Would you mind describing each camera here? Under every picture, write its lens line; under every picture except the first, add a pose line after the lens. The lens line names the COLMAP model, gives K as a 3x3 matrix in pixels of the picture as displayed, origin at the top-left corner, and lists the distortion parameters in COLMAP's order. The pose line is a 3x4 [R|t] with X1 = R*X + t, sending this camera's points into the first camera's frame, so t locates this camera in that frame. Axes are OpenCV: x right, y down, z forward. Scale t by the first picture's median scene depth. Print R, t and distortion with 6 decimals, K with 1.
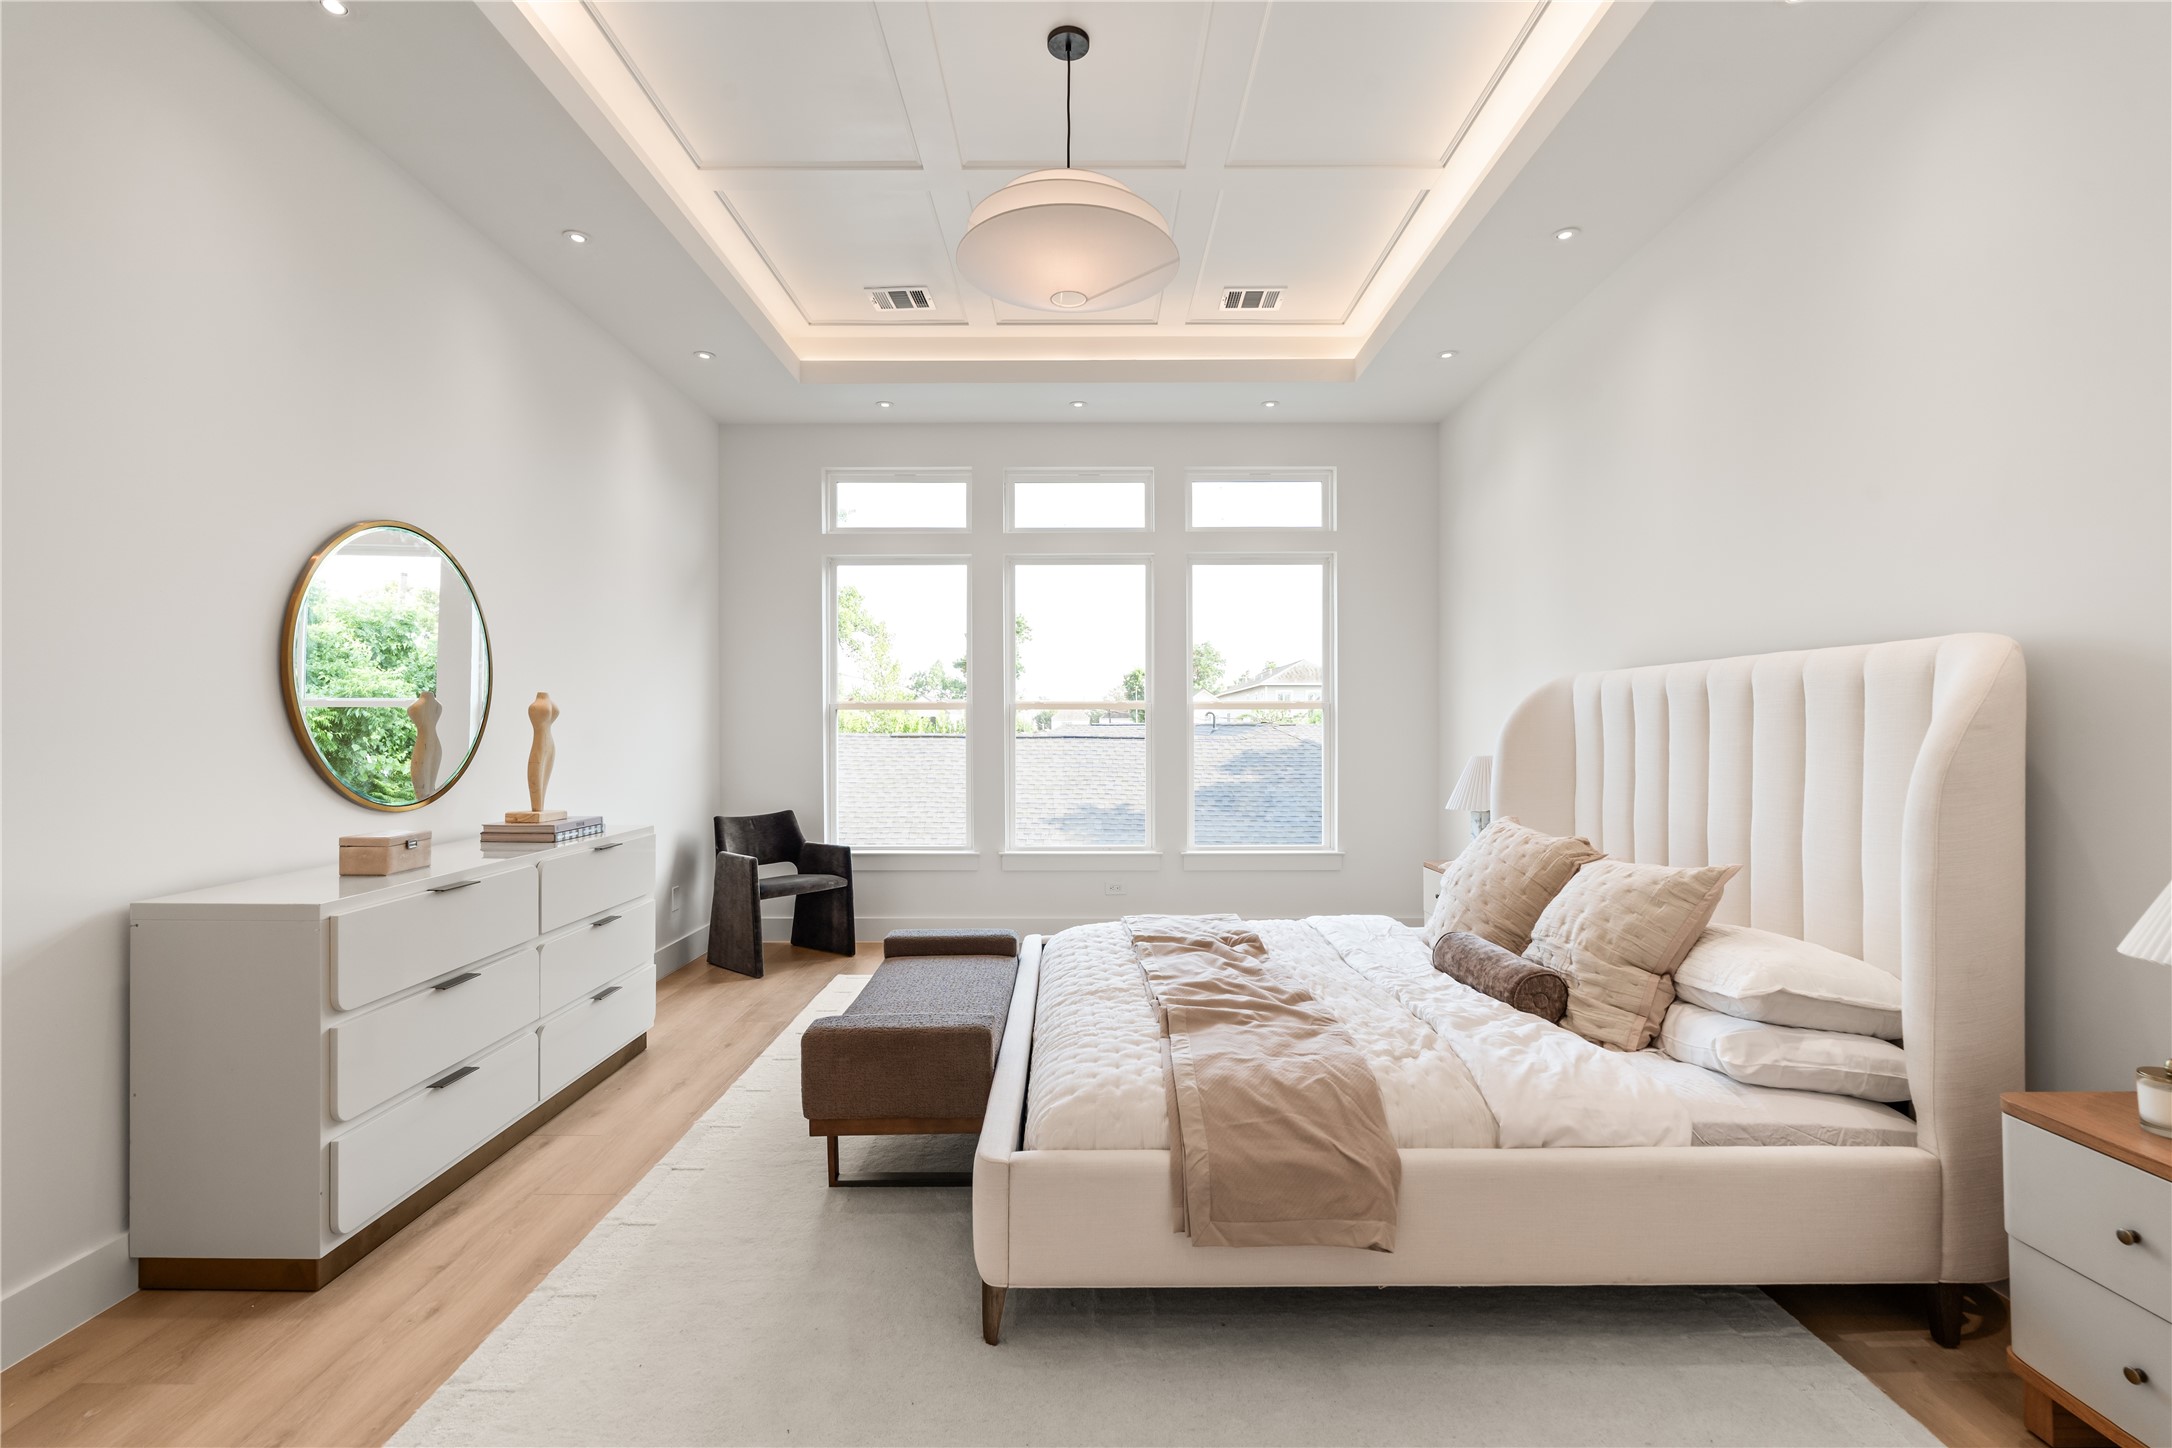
lens RADIAL K [[977.8, 0, 1083.1], [0, 977.8, 729.2], [0, 0, 1]] dist [-0.001771, 0.000739]
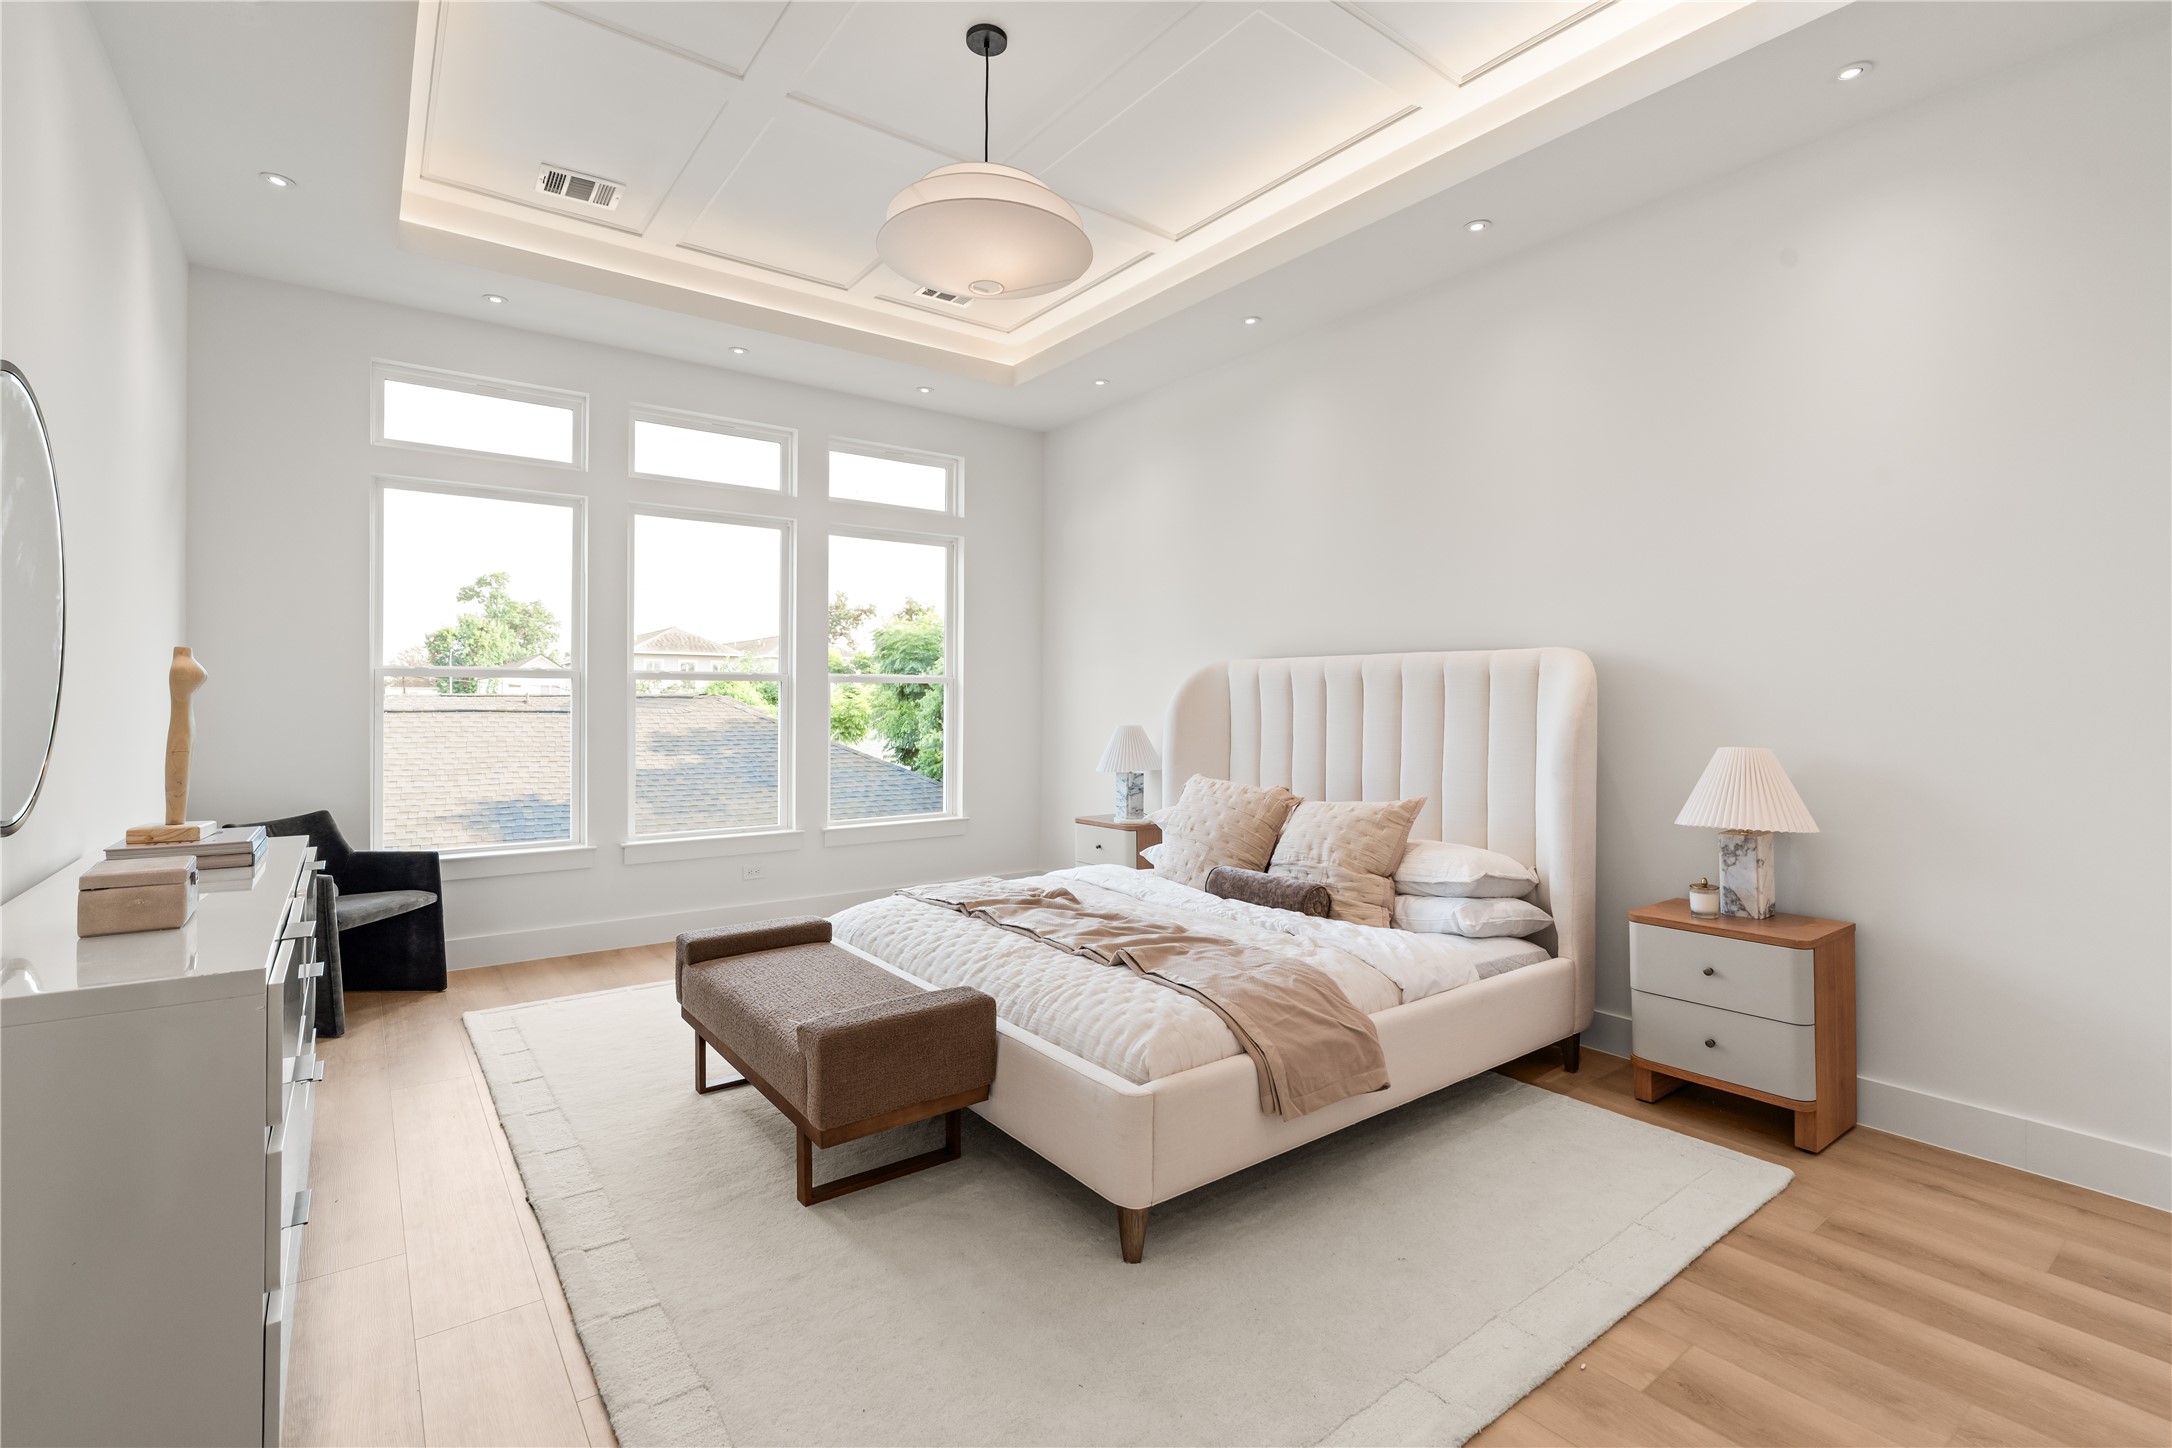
lens RADIAL K [[992.5, 0, 1088.9], [0, 992.5, 703.4], [0, 0, 1]] dist [-0.003824, 0.000023]
pose [[0.799516, 0.001328, 0.600644, -0.588838], [-0.002595, 0.999996, 0.001243, -0.001989], [-0.600639, -0.002552, 0.799516, 0.100747]]
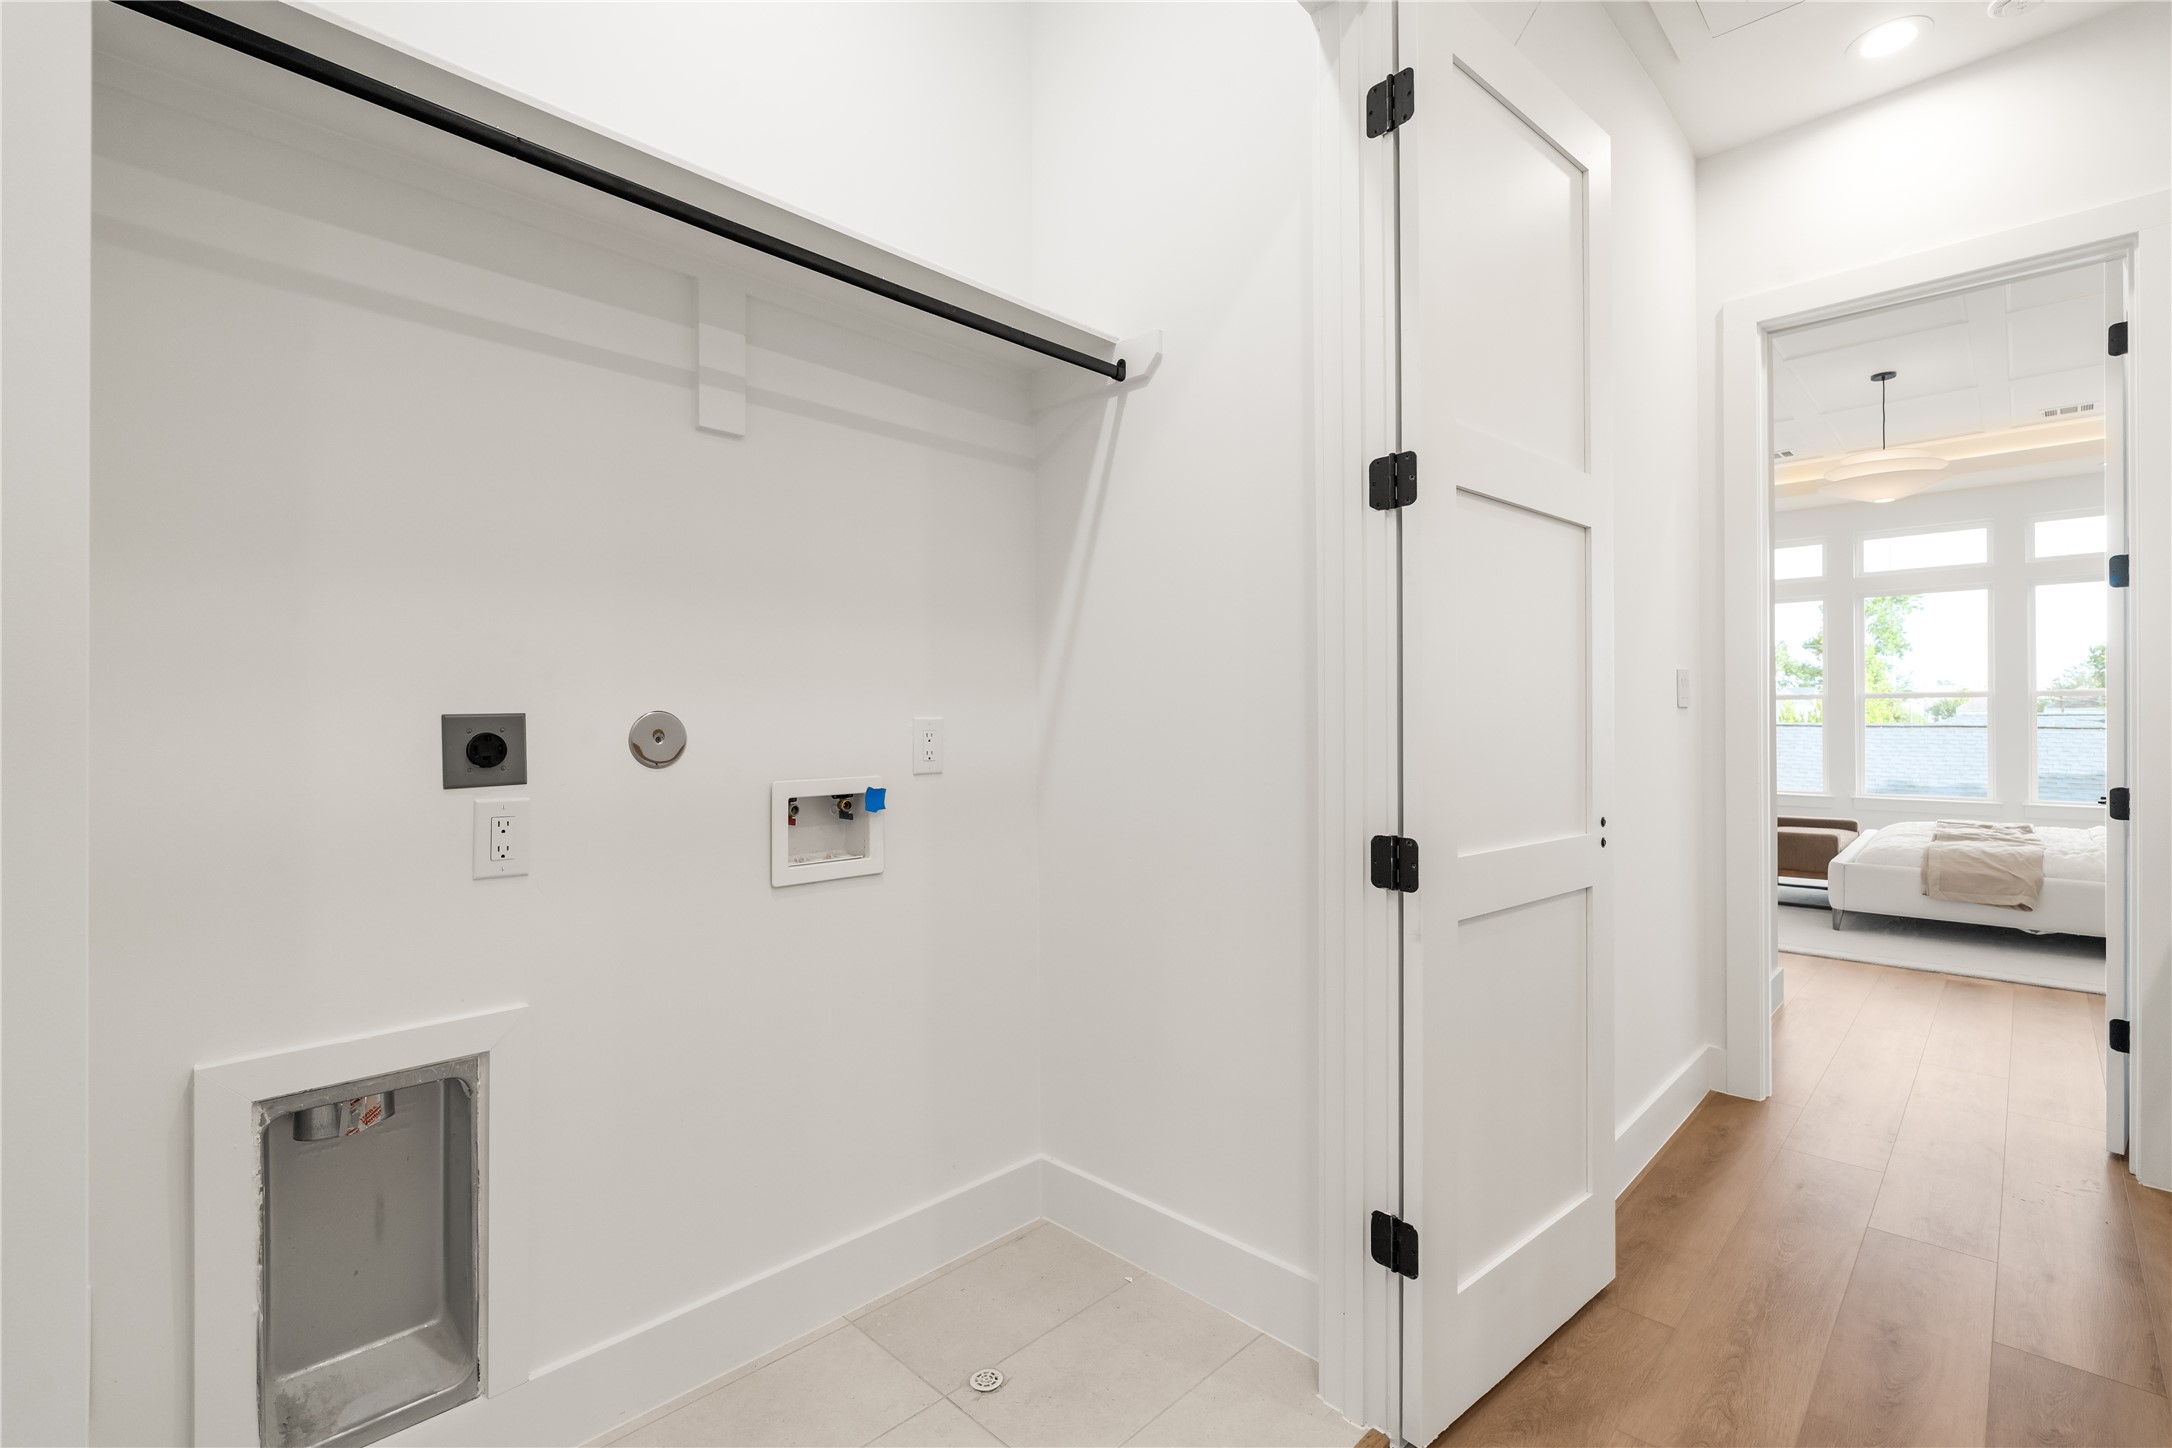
lens RADIAL K [[965.6, 0, 1088.9], [0, 965.6, 714.4], [0, 0, 1]] dist [-0.001500, -0.000134]
pose [[0.719150, -0.004919, -0.694838, 0.205753], [-0.001108, 0.999966, -0.008226, 0.036218], [0.694854, 0.006686, 0.719120, -1.742237]]
